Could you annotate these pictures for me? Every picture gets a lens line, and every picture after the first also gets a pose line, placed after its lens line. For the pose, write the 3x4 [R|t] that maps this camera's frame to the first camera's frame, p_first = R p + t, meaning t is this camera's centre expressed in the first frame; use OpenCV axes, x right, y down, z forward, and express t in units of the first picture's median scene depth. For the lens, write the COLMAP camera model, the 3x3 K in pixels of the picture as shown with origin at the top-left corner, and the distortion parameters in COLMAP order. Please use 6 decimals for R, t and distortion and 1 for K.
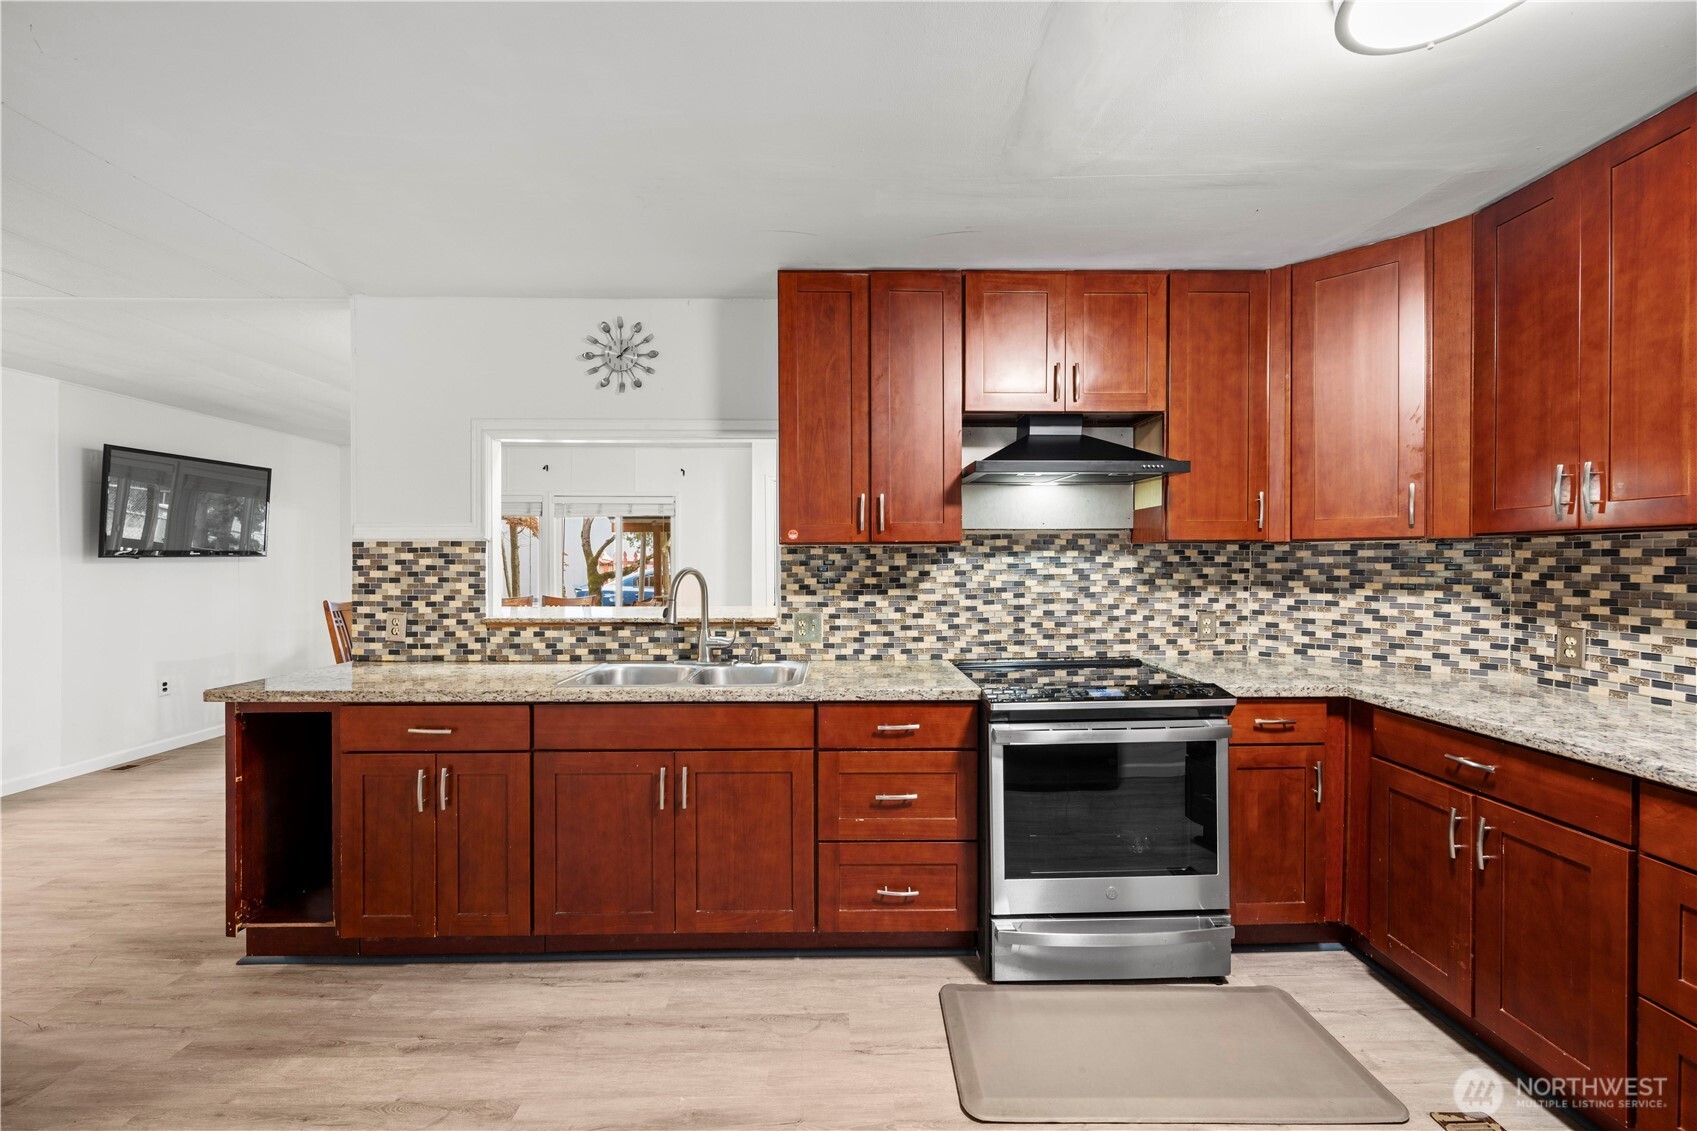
lens RADIAL K [[666.6, 0, 859.0], [0, 666.6, 566.7], [0, 0, 1]] dist [-0.006717, -0.000049]
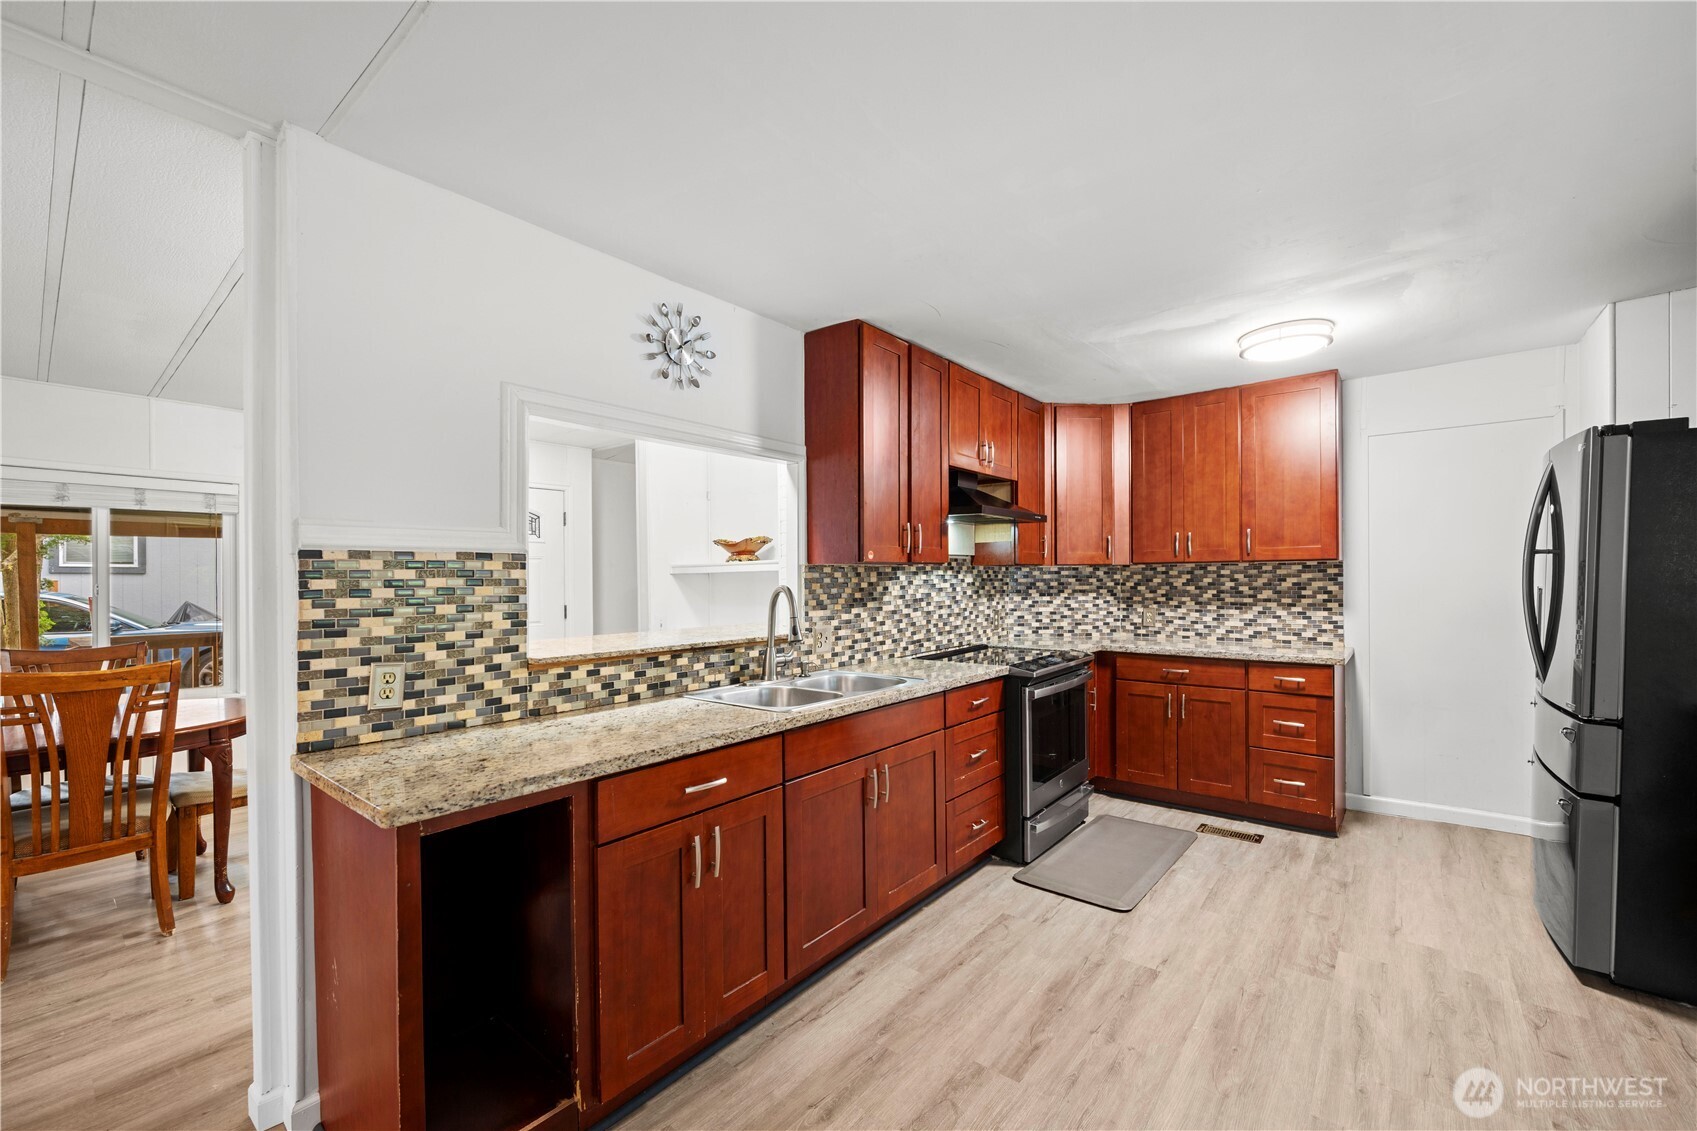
lens RADIAL K [[666.6, 0, 885.4], [0, 666.6, 582.2], [0, 0, 1]] dist [-0.006717, -0.000049]
pose [[0.637330, -0.008857, 0.770540, -0.880694], [0.013657, 0.999907, 0.000198, -0.001624], [-0.770470, 0.010397, 0.637392, 0.232254]]
